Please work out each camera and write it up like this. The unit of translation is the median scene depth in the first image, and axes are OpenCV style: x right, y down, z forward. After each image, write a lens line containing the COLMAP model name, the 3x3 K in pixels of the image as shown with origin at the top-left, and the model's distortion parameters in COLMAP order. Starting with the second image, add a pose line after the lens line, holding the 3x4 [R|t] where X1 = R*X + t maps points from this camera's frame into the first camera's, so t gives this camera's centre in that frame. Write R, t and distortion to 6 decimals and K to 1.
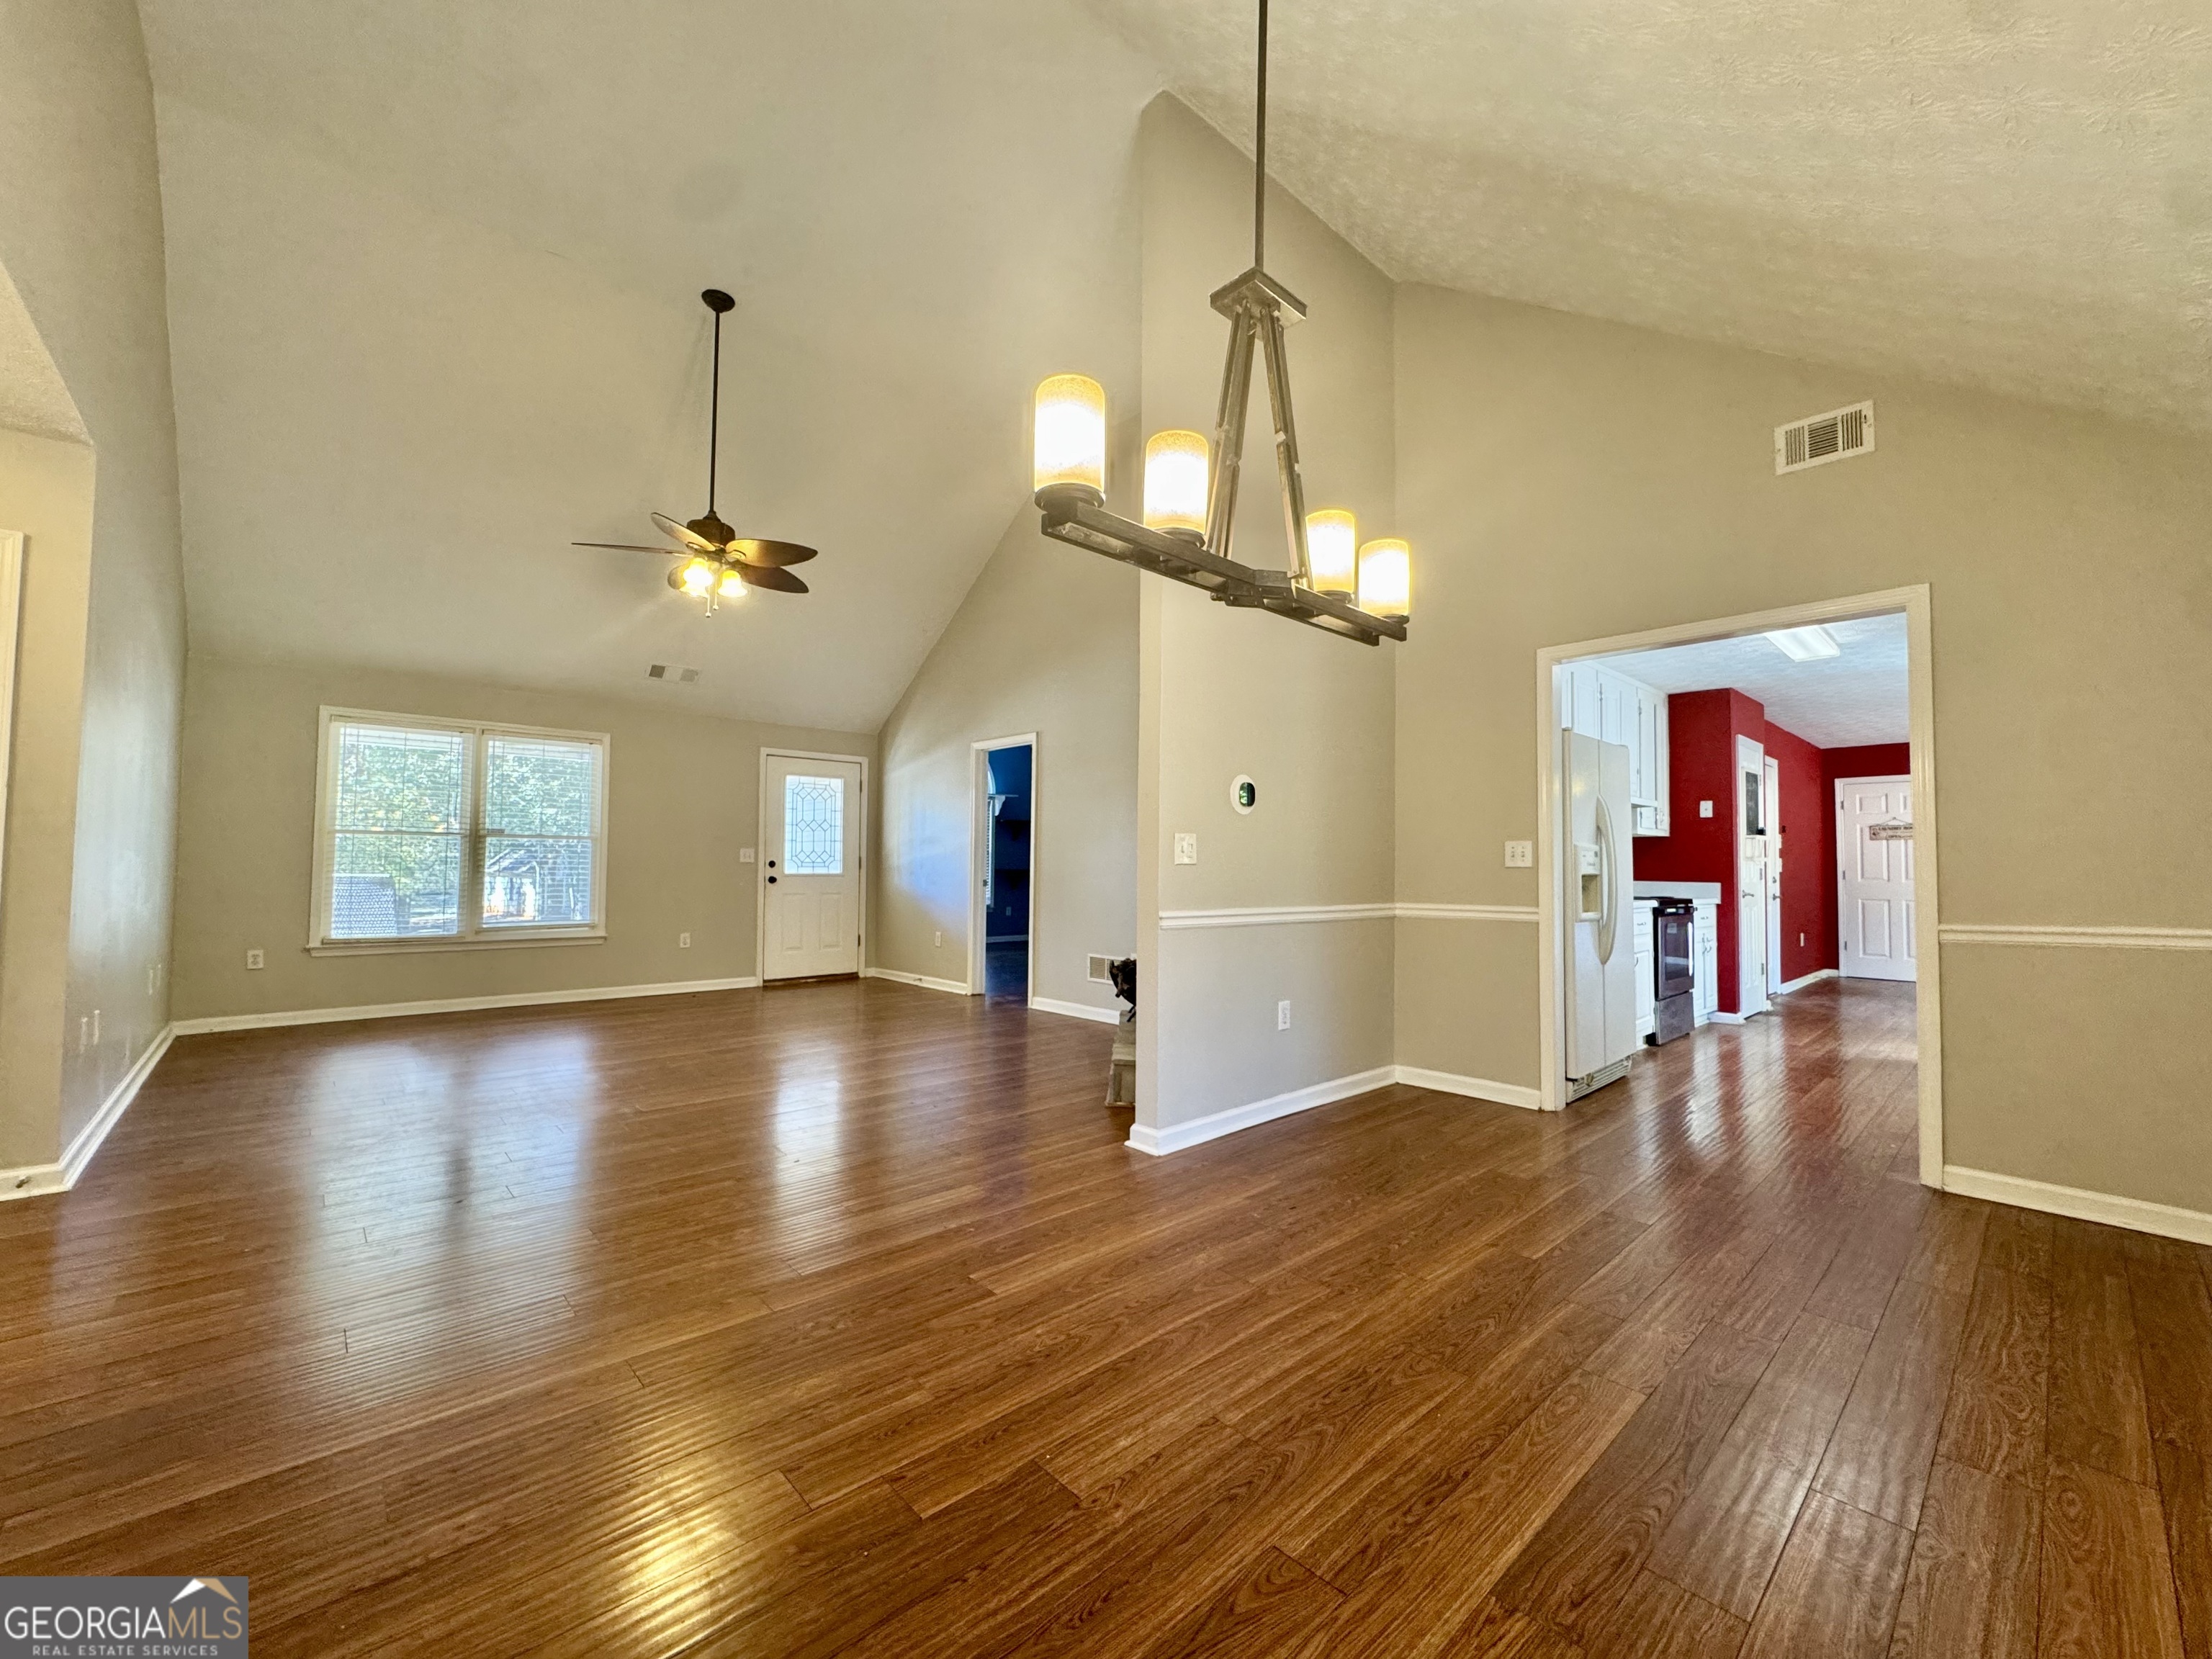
lens RADIAL K [[880.8, 0, 1102.6], [0, 880.8, 833.1], [0, 0, 1]] dist [-0.003941, -0.000019]
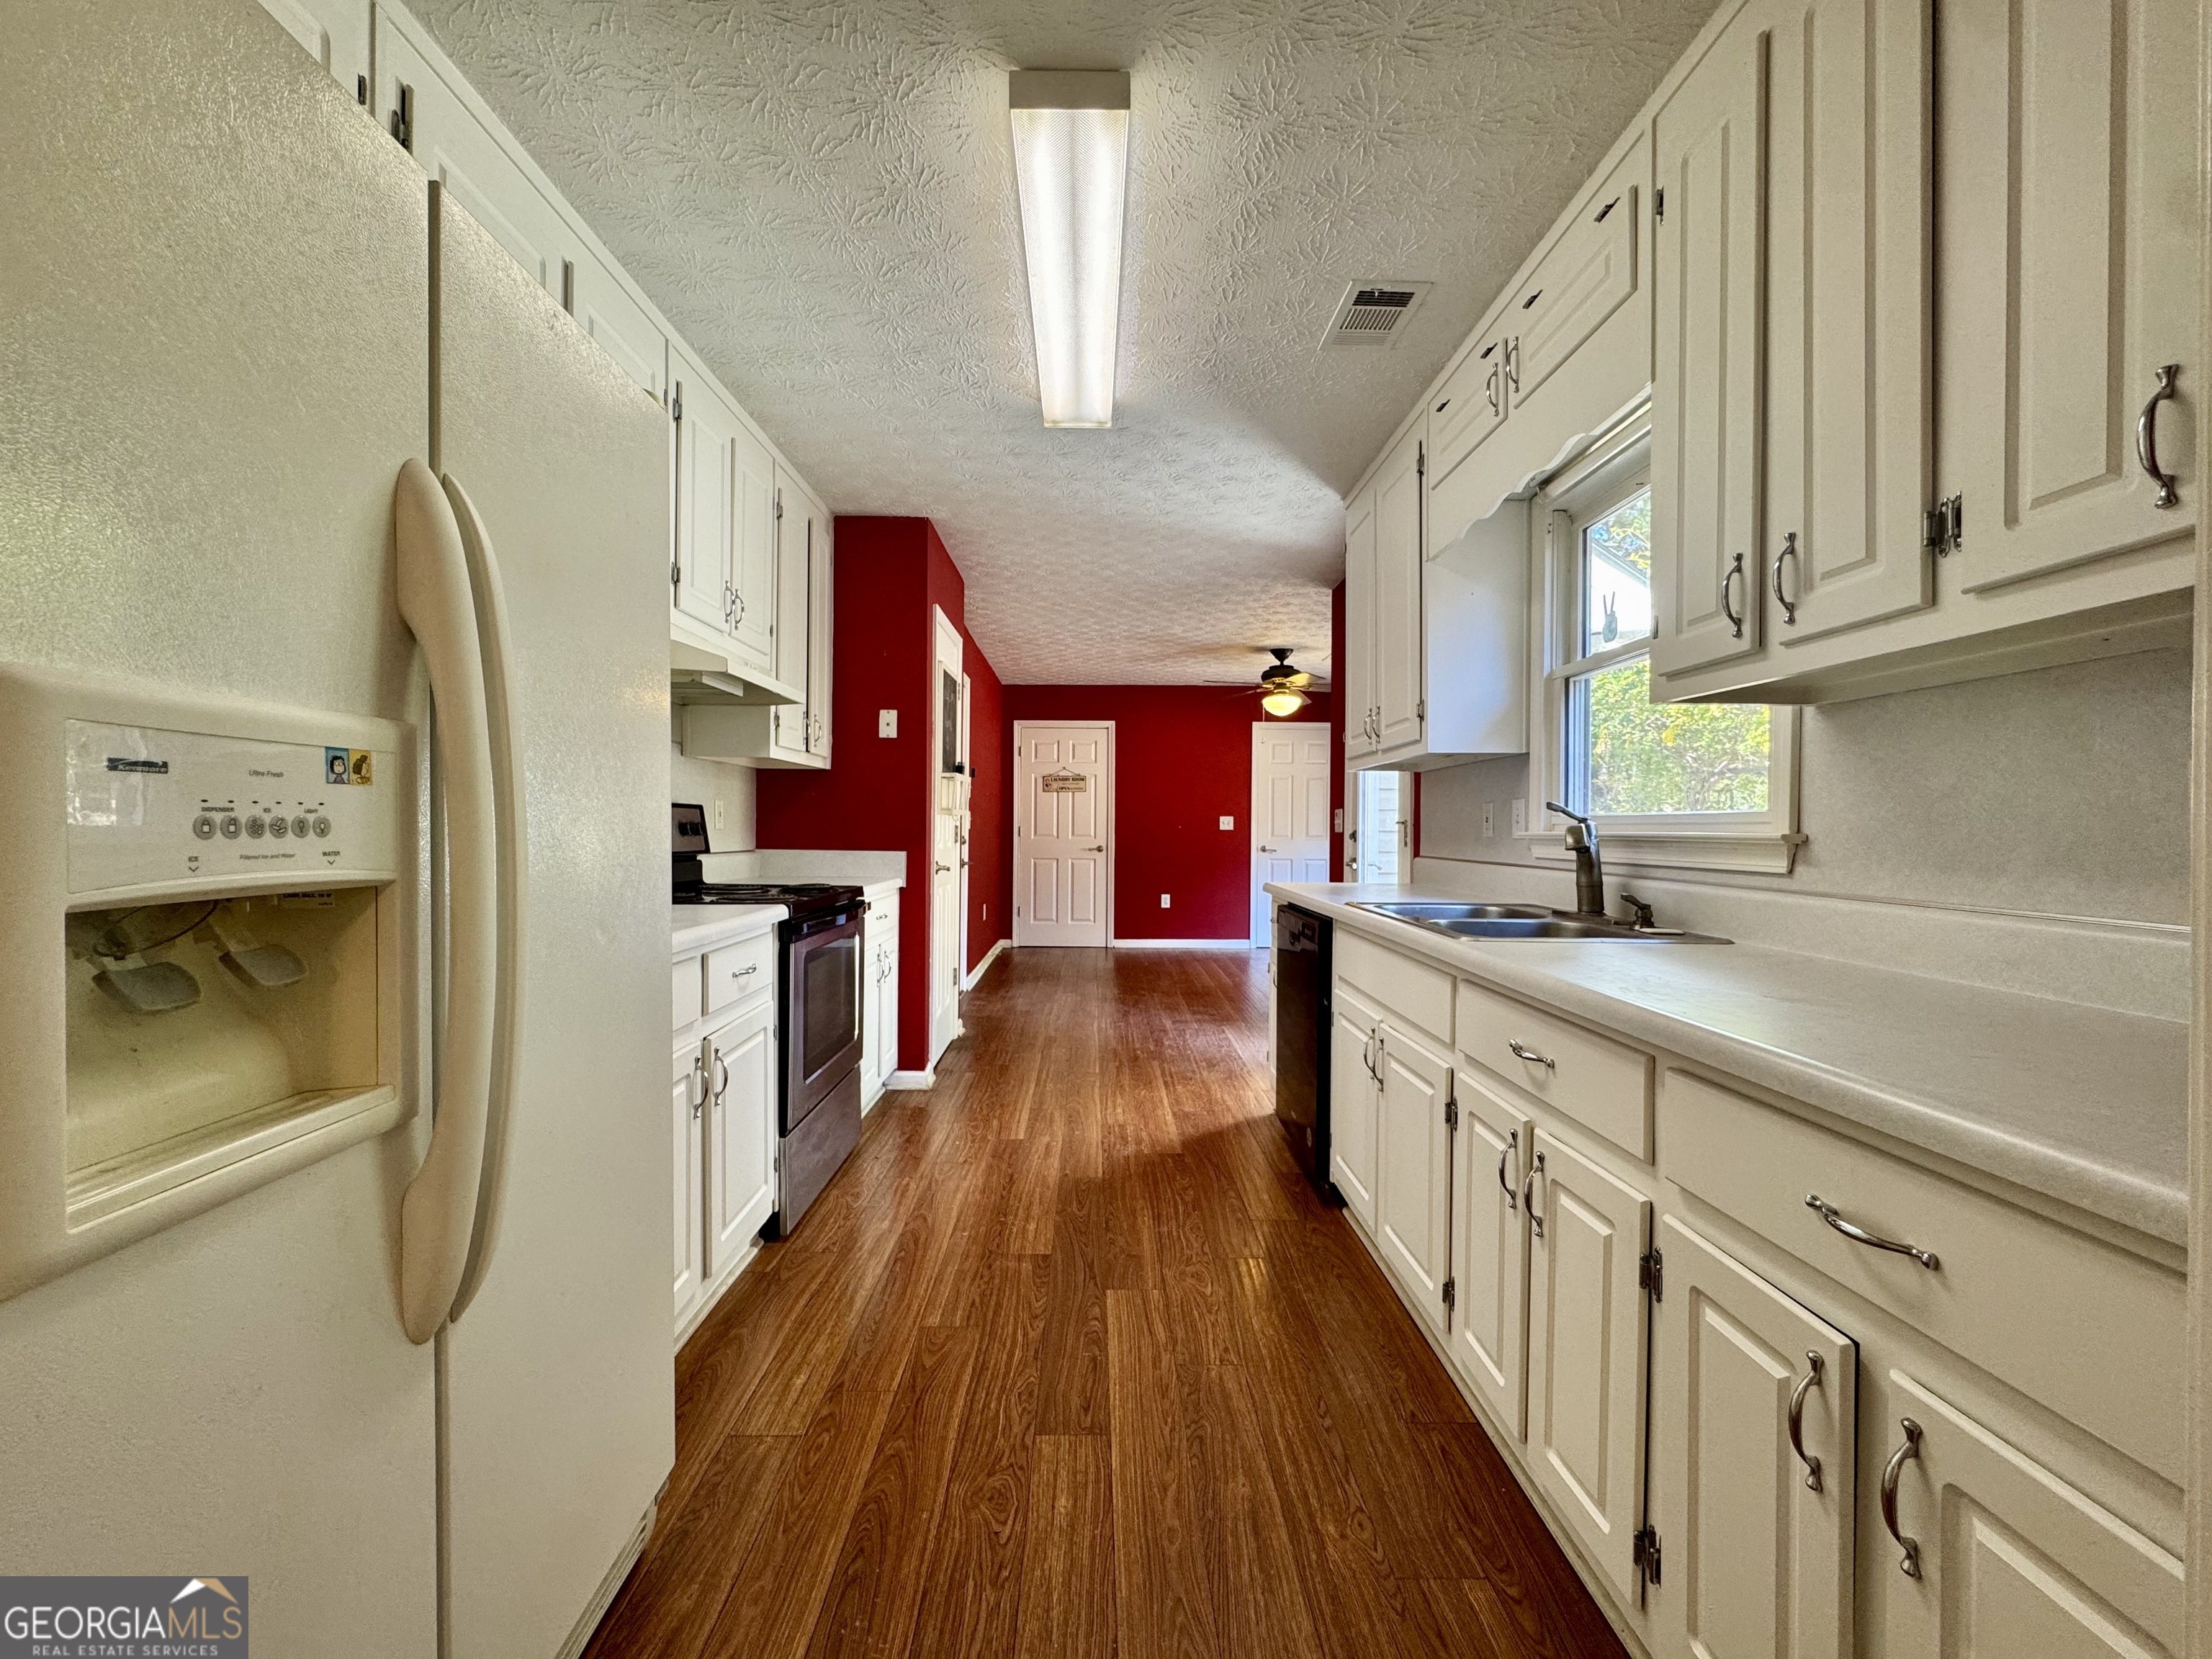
lens RADIAL K [[885.2, 0, 1107.3], [0, 885.2, 831.5], [0, 0, 1]] dist [-0.004208, 0.000640]
pose [[0.660855, -0.008759, 0.750463, 0.409038], [-0.030129, 0.998816, 0.038189, 0.020114], [-0.749909, -0.047848, 0.659809, 0.598469]]
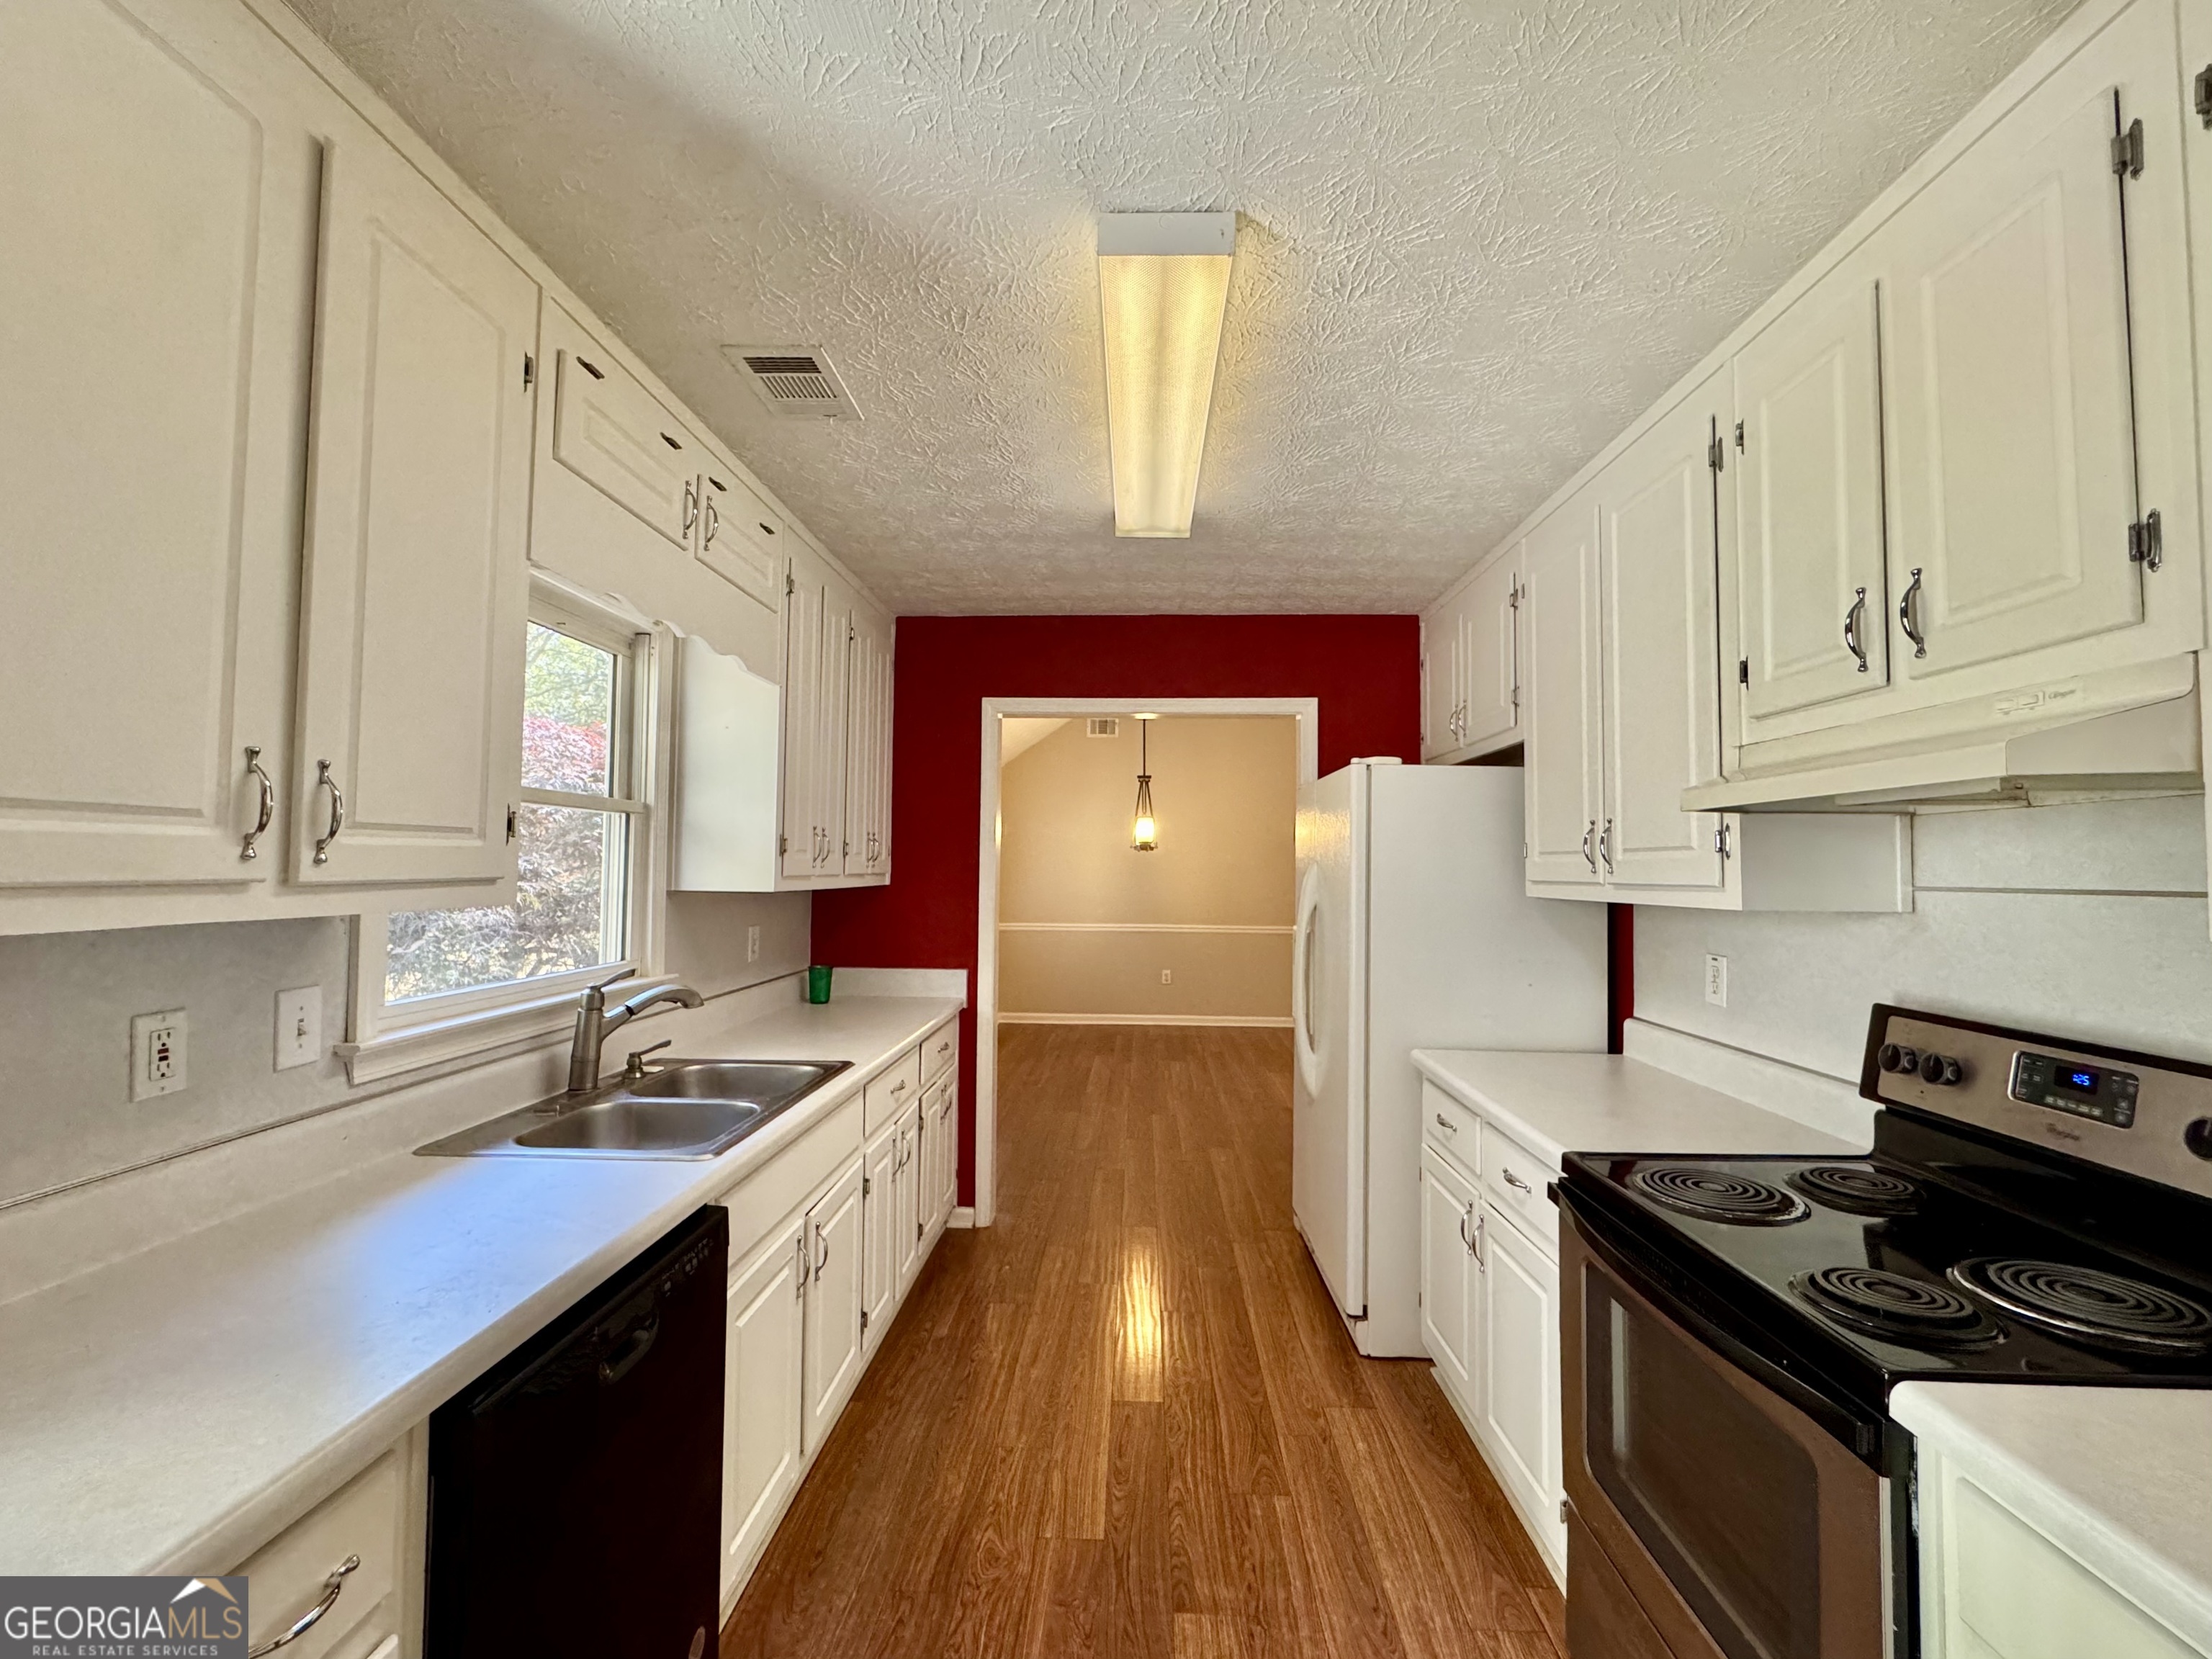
lens RADIAL K [[924.6, 0, 1105.2], [0, 924.6, 831.0], [0, 0, 1]] dist [-0.004607, 0.000203]
pose [[-0.702210, -0.046792, -0.710431, 0.962922], [0.010370, 0.997060, -0.075920, -0.008878], [0.711895, -0.060679, -0.699660, 1.110683]]
